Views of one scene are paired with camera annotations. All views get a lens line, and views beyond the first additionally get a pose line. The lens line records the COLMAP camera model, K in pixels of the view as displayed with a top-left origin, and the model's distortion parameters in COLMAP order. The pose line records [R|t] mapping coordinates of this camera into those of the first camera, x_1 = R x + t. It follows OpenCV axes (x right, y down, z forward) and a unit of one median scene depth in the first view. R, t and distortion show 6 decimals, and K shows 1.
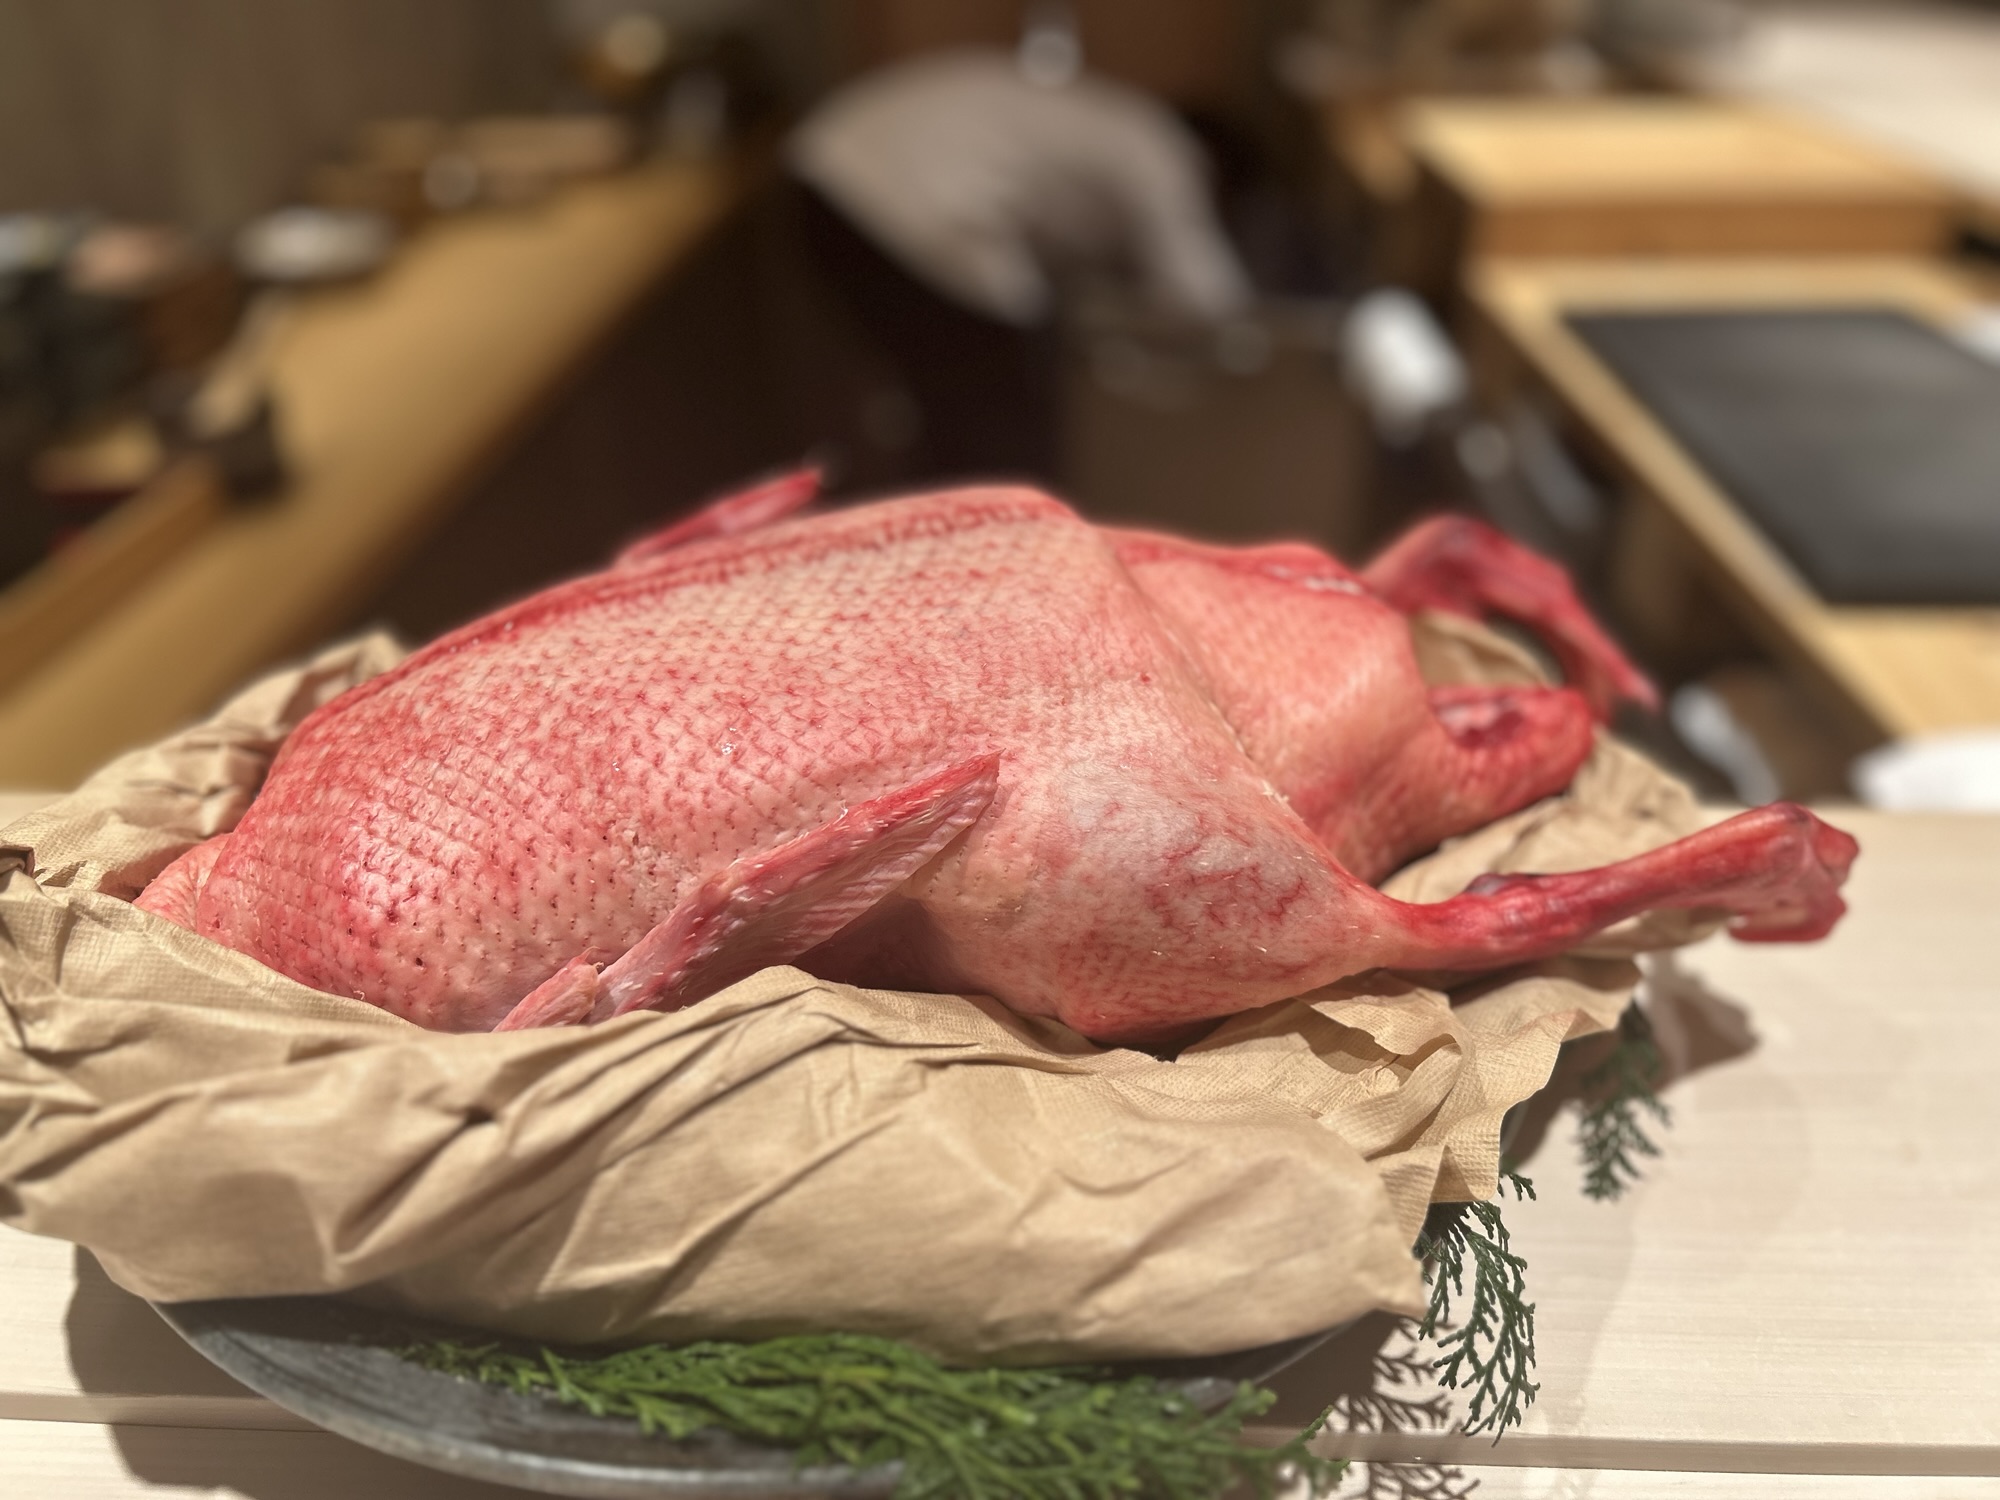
lens RADIAL K [[1549.2, 0, 998.7], [0, 1549.2, 752.5], [0, 0, 1]] dist [-0.008465, 0.018313]
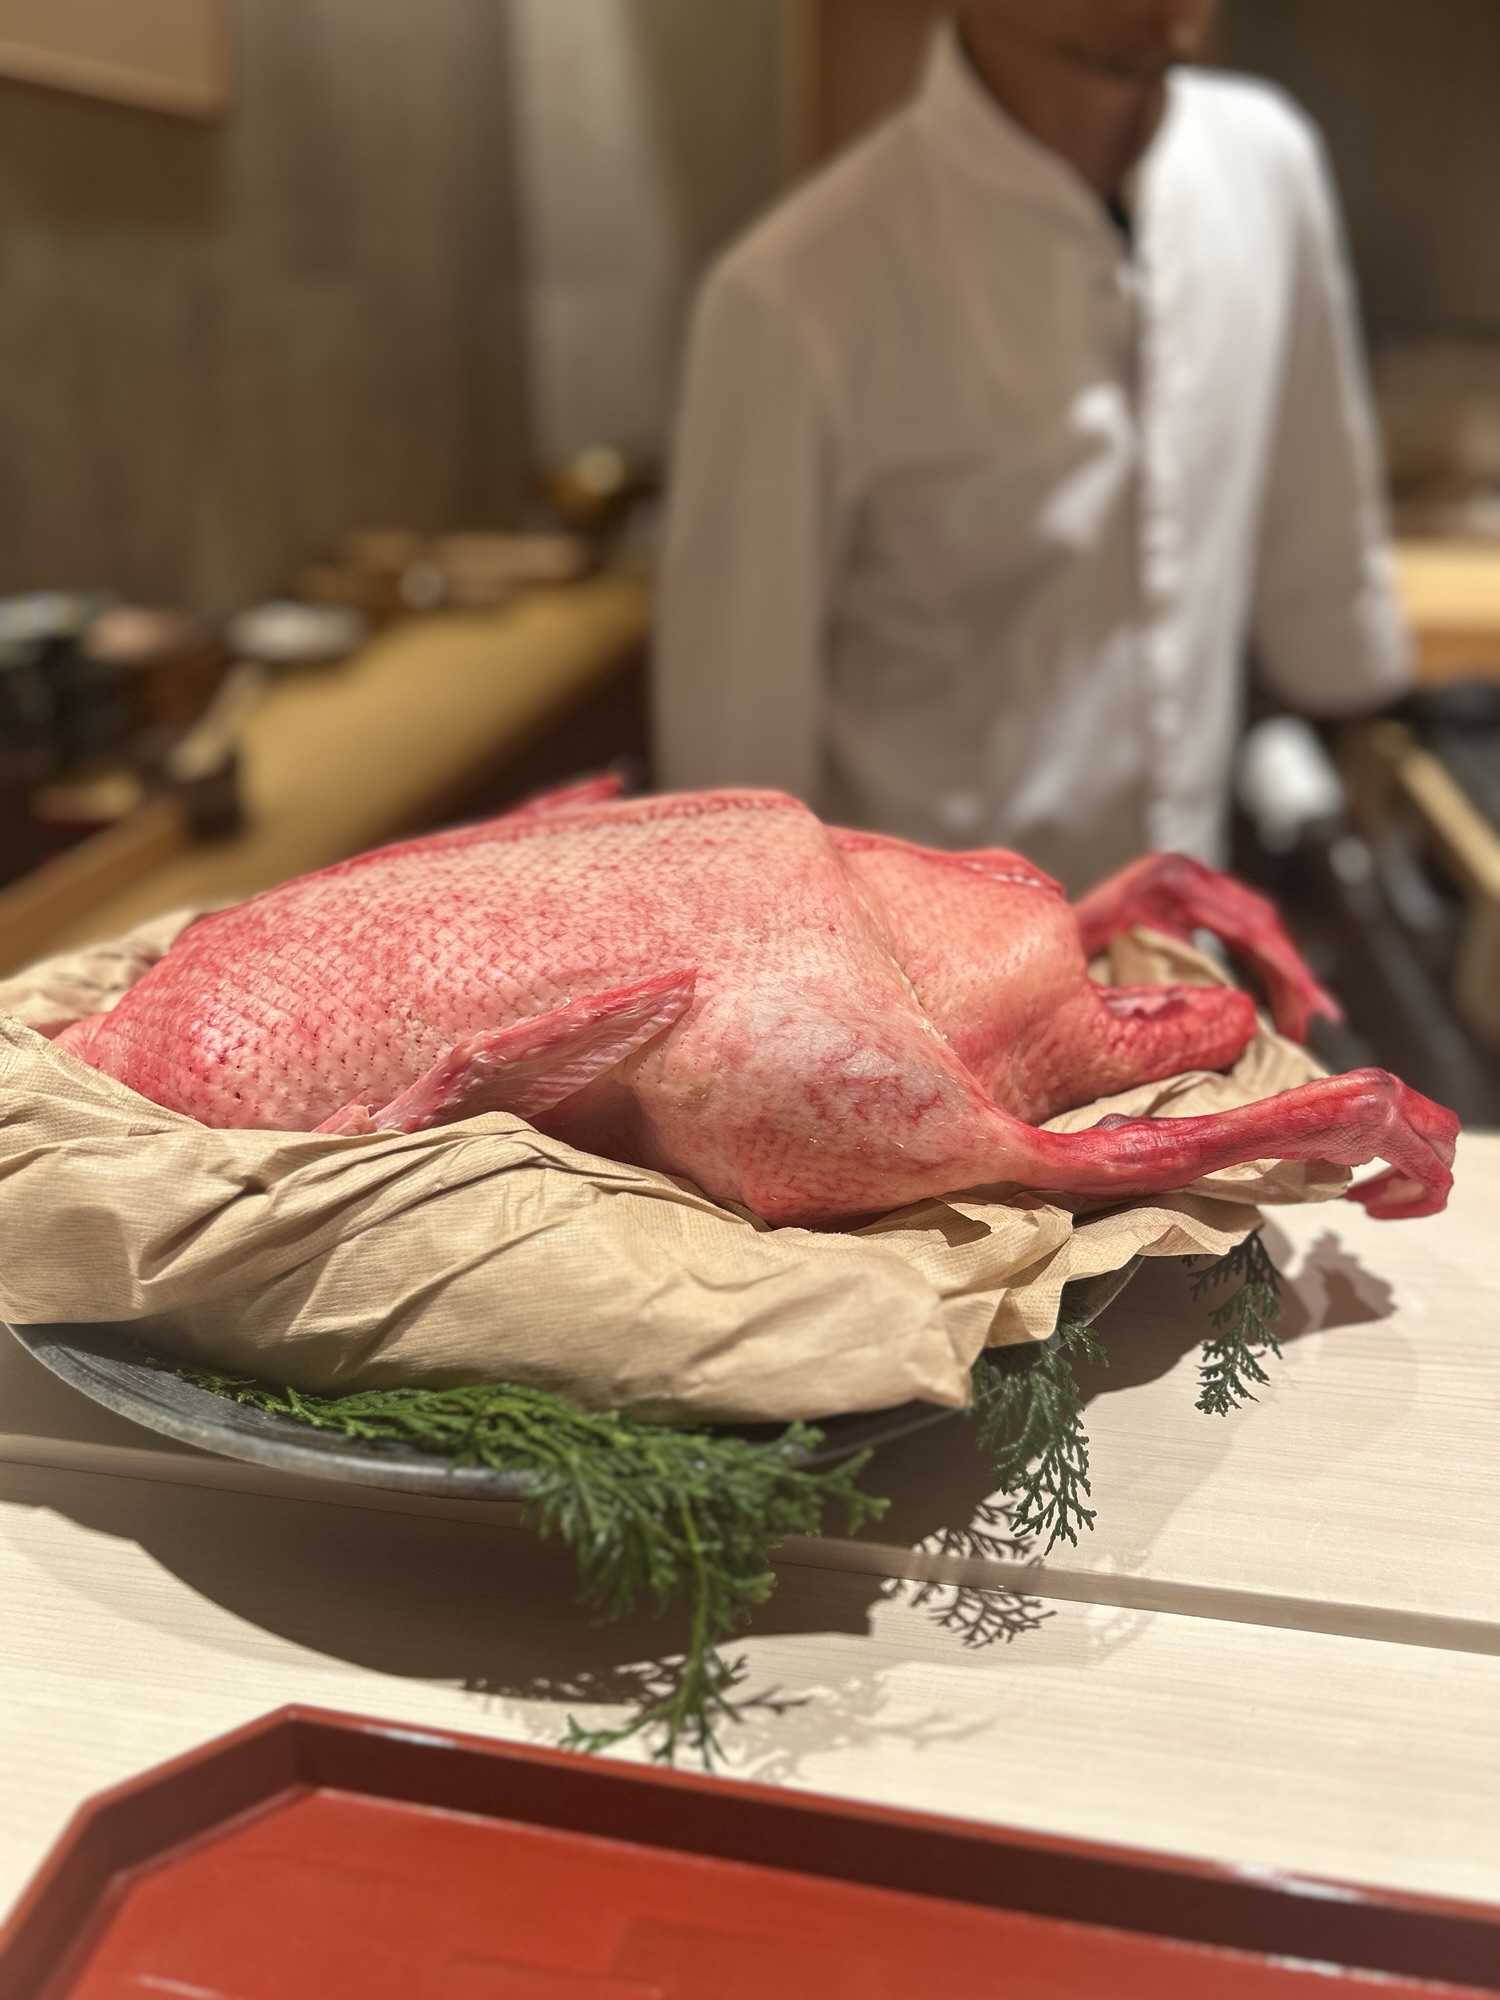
lens RADIAL K [[1549.2, 0, 753.5], [0, 1549.2, 997.3], [0, 0, 1]] dist [-0.008465, 0.018313]
pose [[0.990881, 0.064853, -0.118108, 0.195547], [-0.077686, 0.991165, -0.107502, 0.154468], [0.110093, 0.115697, 0.987165, -0.235239]]
